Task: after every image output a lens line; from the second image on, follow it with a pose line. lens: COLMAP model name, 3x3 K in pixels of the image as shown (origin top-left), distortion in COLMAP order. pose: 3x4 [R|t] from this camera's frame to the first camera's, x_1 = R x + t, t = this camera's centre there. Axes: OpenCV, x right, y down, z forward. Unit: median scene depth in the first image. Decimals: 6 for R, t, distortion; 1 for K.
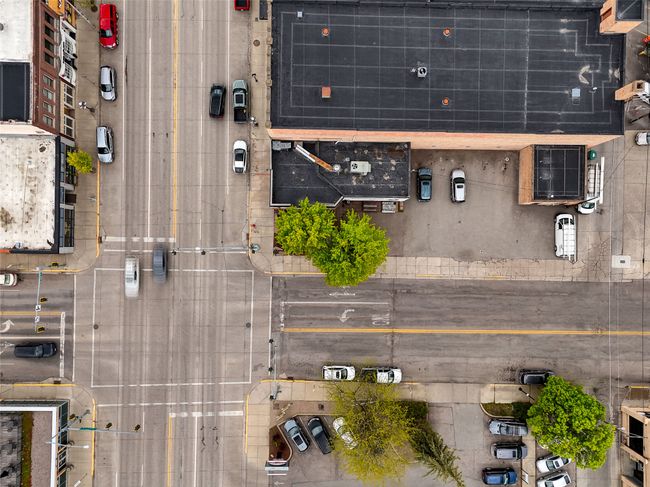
lens RADIAL K [[475.6, 0, 325.0], [0, 475.6, 243.5], [0, 0, 1]] dist [0.109343, -0.120576]
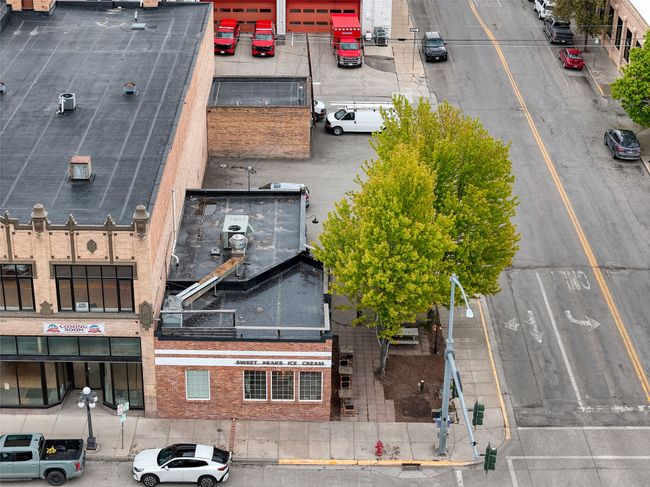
lens RADIAL K [[1301.9, 0, 325.0], [0, 1301.9, 243.5], [0, 0, 1]] dist [-0.110958, 0.327812]
pose [[-0.021404, -0.448929, 0.893311, -0.923241], [0.999690, 0.001761, 0.024838, -0.099966], [-0.012723, 0.893566, 0.448752, 0.440316]]
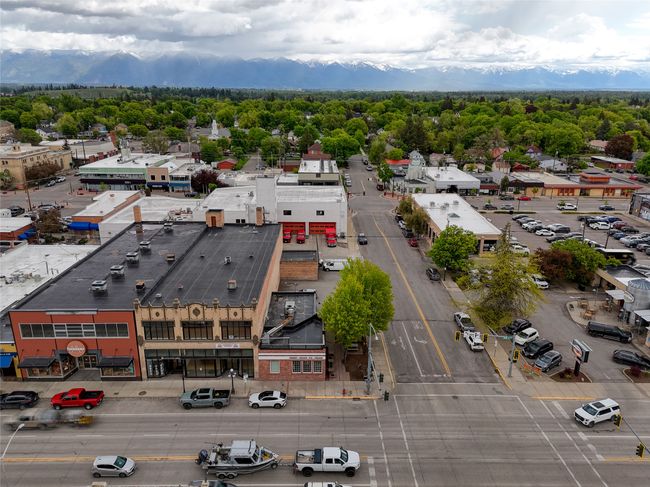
lens RADIAL K [[475.6, 0, 325.0], [0, 475.6, 243.5], [0, 0, 1]] dist [0.109343, -0.120576]
pose [[-0.026367, -0.318809, 0.947452, -0.919651], [0.999637, -0.003101, 0.026775, -0.096378], [-0.005598, 0.947814, 0.318775, 0.440380]]
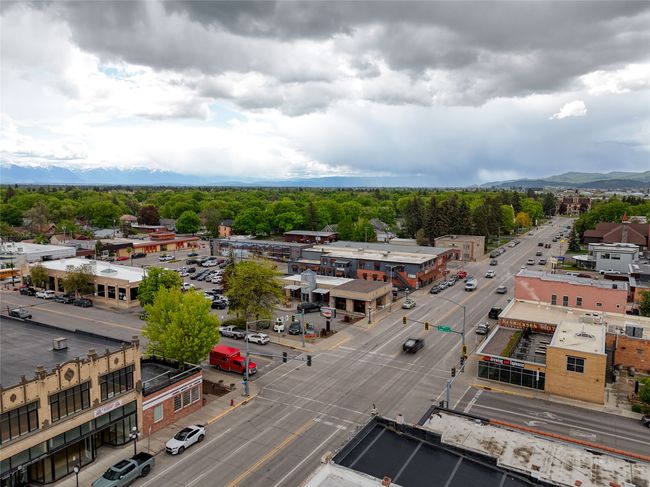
lens RADIAL K [[475.6, 0, 325.0], [0, 475.6, 243.5], [0, 0, 1]] dist [0.109343, -0.120576]
pose [[-0.869726, -0.075369, 0.487746, -0.720391], [0.493334, -0.104568, 0.863532, -0.701793], [-0.014081, 0.991658, 0.128128, 0.580774]]
